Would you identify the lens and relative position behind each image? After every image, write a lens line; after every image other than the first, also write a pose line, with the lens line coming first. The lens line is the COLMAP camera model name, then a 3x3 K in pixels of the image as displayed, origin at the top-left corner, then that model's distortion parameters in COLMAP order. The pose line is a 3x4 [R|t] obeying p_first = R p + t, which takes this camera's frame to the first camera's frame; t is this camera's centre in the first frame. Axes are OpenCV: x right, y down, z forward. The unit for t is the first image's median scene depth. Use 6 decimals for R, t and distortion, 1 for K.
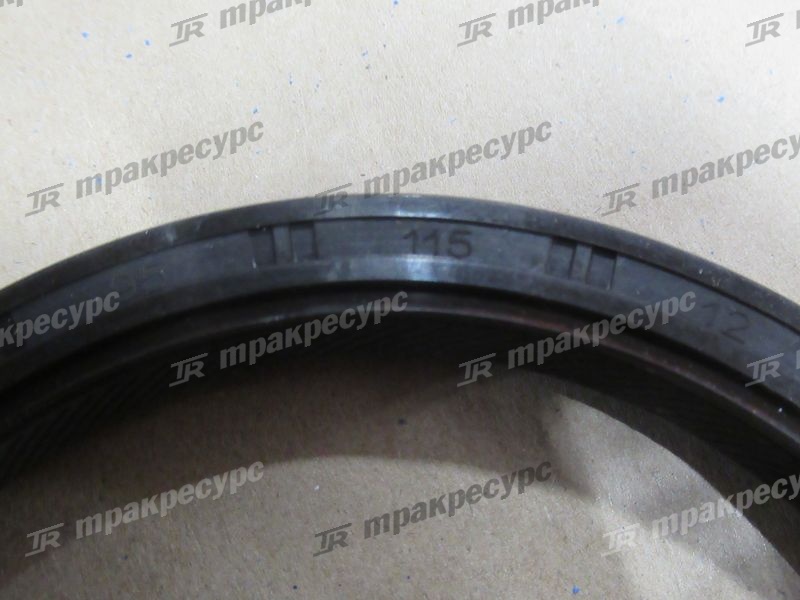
lens RADIAL K [[950.5, 0, 400.0], [0, 950.5, 300.0], [0, 0, 1]] dist [-0.003412, -0.018416]
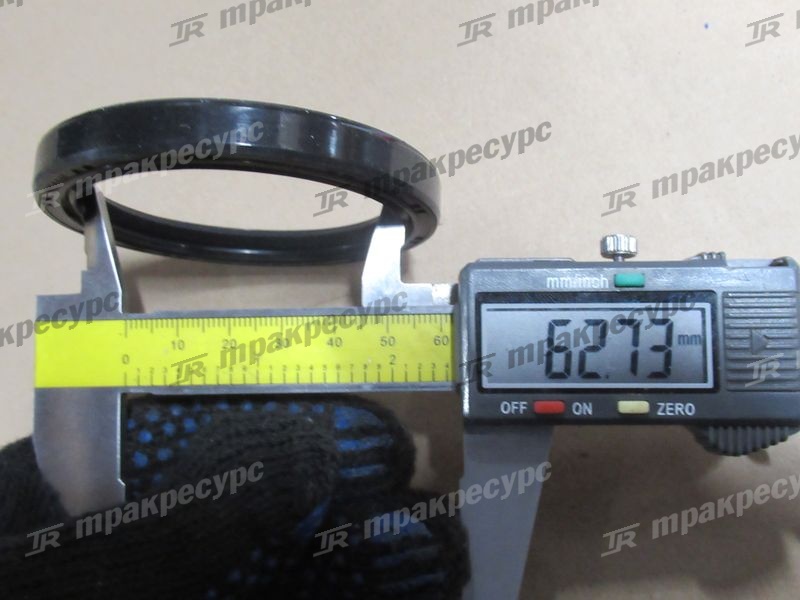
lens RADIAL K [[950.5, 0, 400.0], [0, 950.5, 300.0], [0, 0, 1]] dist [-0.003412, -0.018416]
pose [[0.999971, -0.000832, -0.007555, -0.598619], [0.000833, 1.000000, 0.000093, -0.000327], [0.007555, -0.000099, 0.999971, -0.002733]]
